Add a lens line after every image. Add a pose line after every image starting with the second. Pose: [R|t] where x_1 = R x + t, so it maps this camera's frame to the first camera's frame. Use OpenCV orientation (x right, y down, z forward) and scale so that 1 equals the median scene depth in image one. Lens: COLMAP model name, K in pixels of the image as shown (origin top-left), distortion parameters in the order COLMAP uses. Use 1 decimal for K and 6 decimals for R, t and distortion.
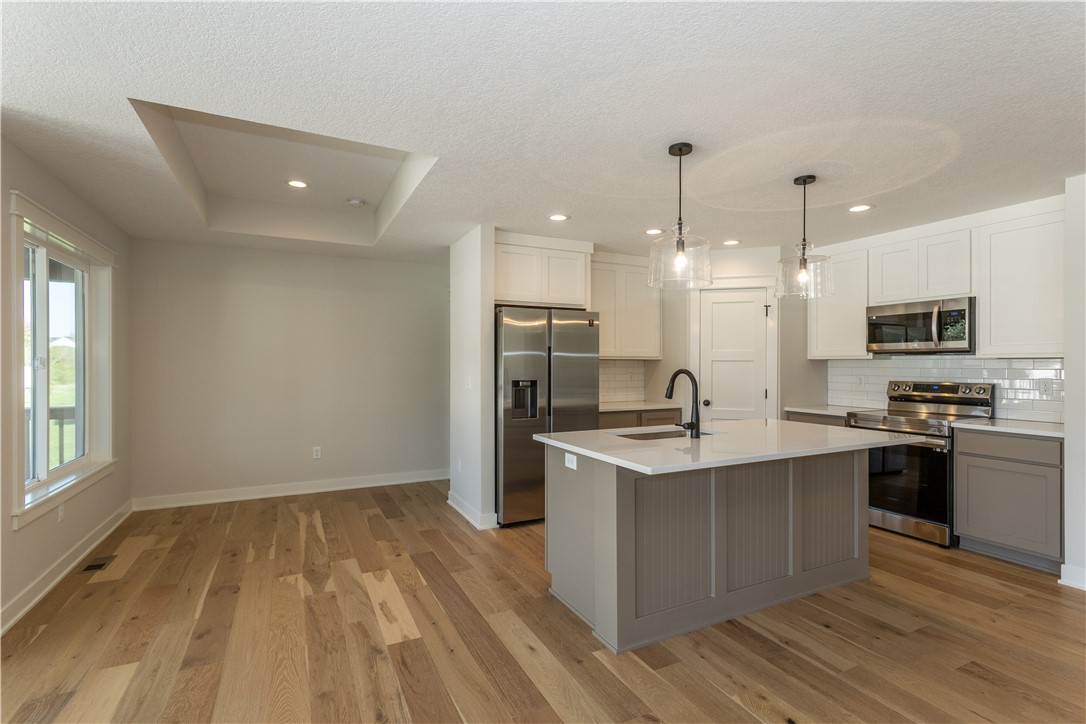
lens RADIAL K [[516.7, 0, 552.0], [0, 516.7, 363.9], [0, 0, 1]] dist [0.005610, -0.001355]
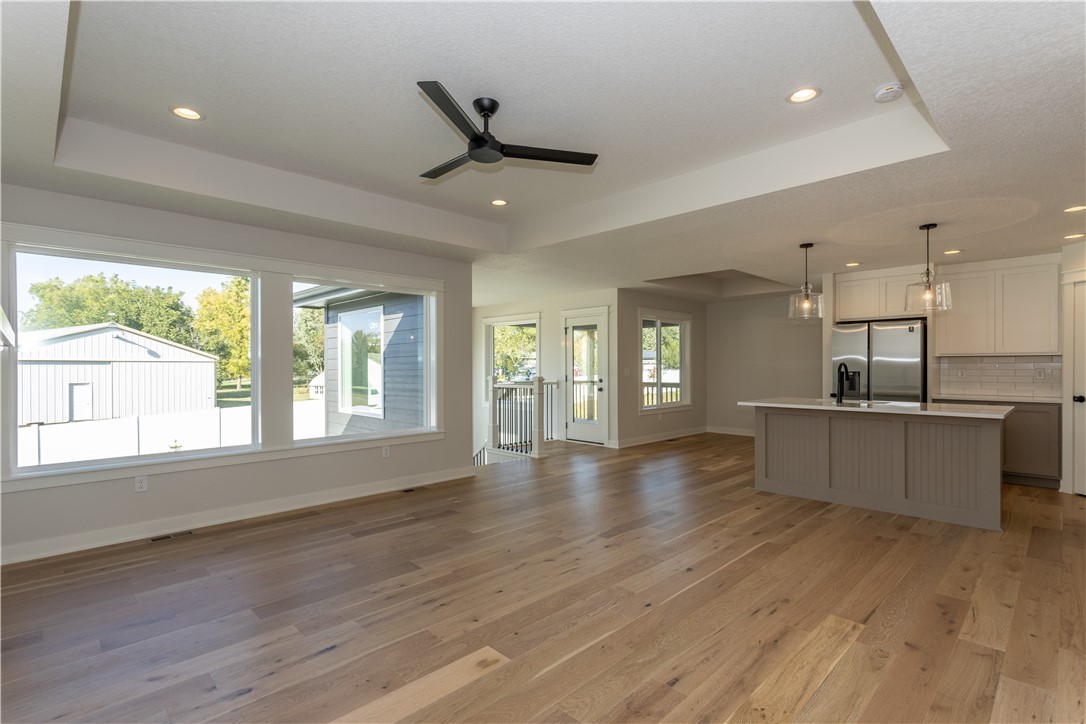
lens RADIAL K [[516.7, 0, 549.4], [0, 516.7, 366.9], [0, 0, 1]] dist [0.005610, -0.001355]
pose [[0.308520, -0.000434, -0.951218, 1.215251], [0.002514, 0.999997, 0.000359, 0.016368], [0.951214, -0.002502, 0.308521, -0.327466]]
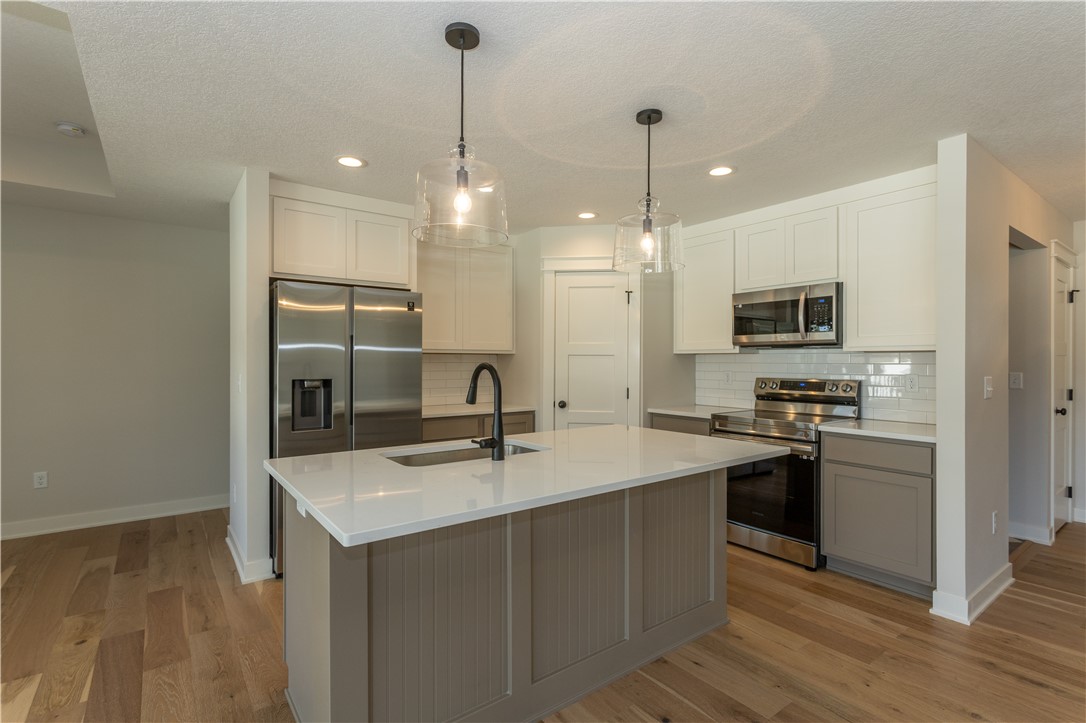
lens RADIAL K [[516.7, 0, 546.9], [0, 516.7, 362.2], [0, 0, 1]] dist [0.005610, -0.001355]
pose [[0.984549, 0.000581, 0.175110, 0.165584], [-0.000687, 1.000000, 0.000546, 0.006981], [-0.175110, -0.000658, 0.984549, 0.219036]]
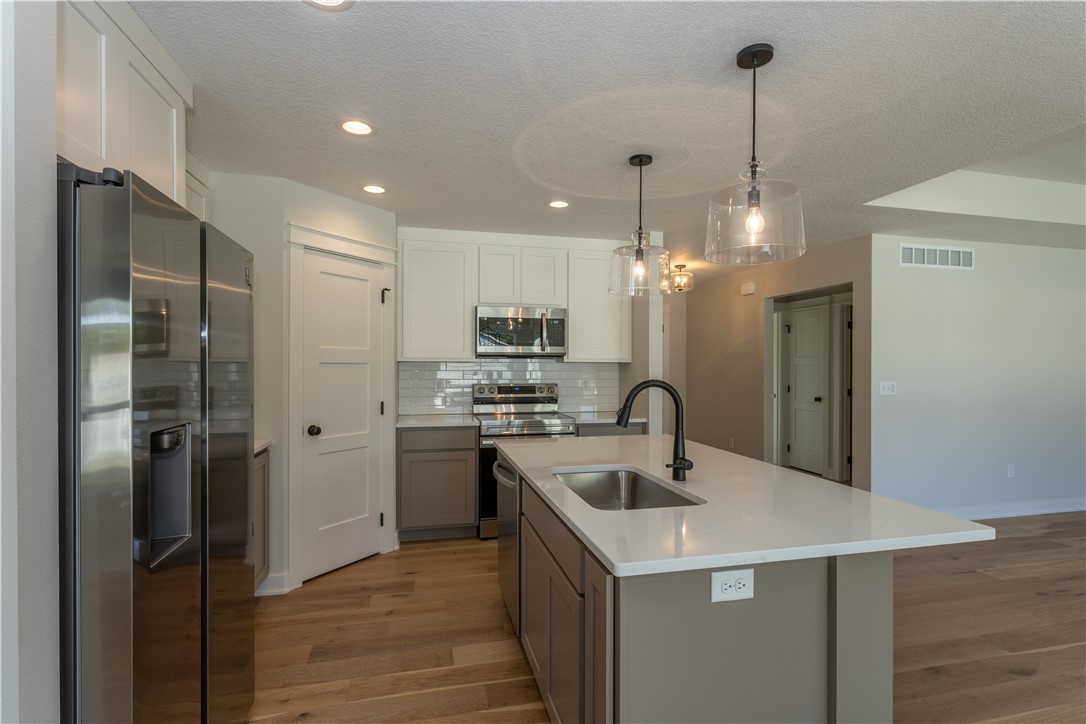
lens RADIAL K [[516.7, 0, 550.0], [0, 516.7, 366.7], [0, 0, 1]] dist [0.005610, -0.001355]
pose [[0.230263, -0.001698, 0.973127, -0.326250], [-0.002059, 0.999995, 0.002232, -0.004167], [-0.973126, -0.002517, 0.230259, 0.765606]]
